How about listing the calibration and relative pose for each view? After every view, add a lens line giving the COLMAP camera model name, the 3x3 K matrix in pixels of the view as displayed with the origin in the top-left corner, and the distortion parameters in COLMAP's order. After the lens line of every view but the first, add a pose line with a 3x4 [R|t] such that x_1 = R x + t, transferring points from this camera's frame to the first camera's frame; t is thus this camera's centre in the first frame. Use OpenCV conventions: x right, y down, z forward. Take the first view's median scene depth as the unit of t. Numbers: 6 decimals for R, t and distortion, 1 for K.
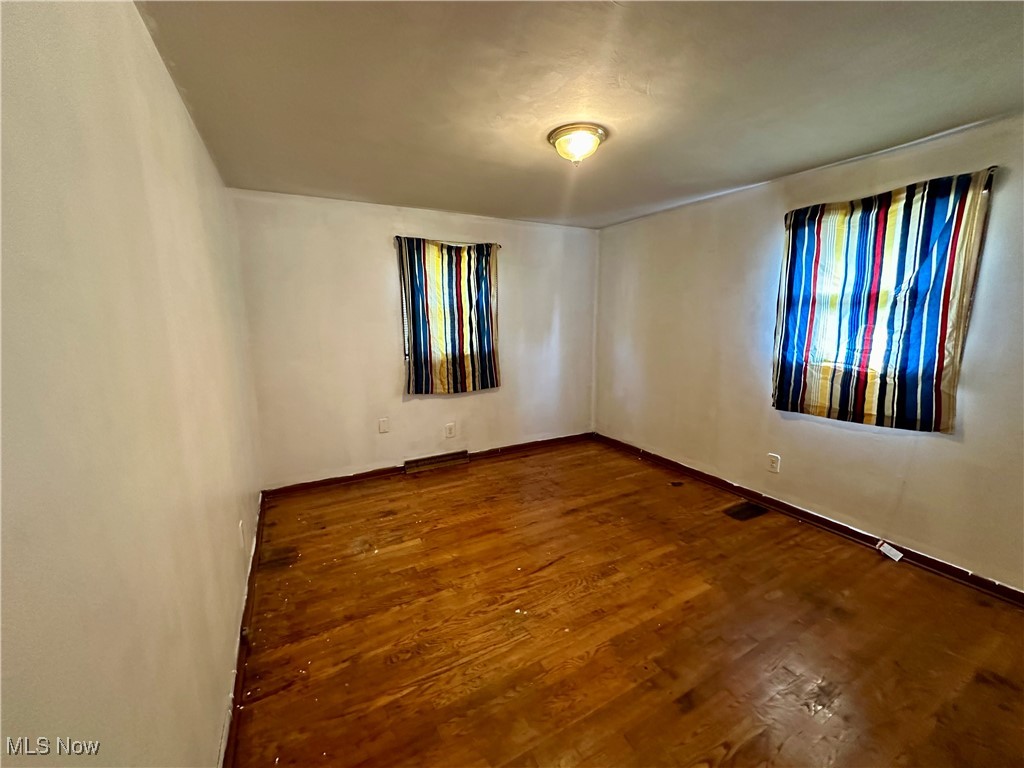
lens RADIAL K [[410.2, 0, 513.9], [0, 410.2, 380.1], [0, 0, 1]] dist [-0.002465, 0.000513]
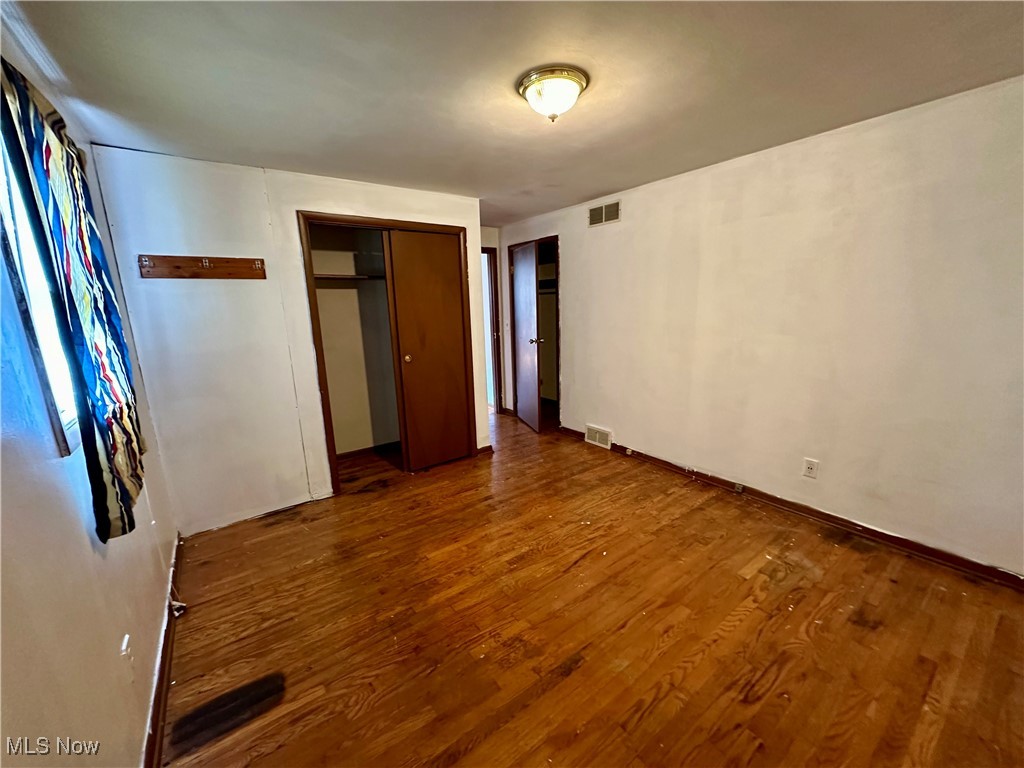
lens RADIAL K [[410.2, 0, 512.5], [0, 410.2, 387.7], [0, 0, 1]] dist [-0.002465, 0.000513]
pose [[-0.990251, 0.066320, -0.122491, 0.319369], [0.017901, 0.932679, 0.360264, -0.274617], [0.138137, 0.354560, -0.924773, 1.684446]]
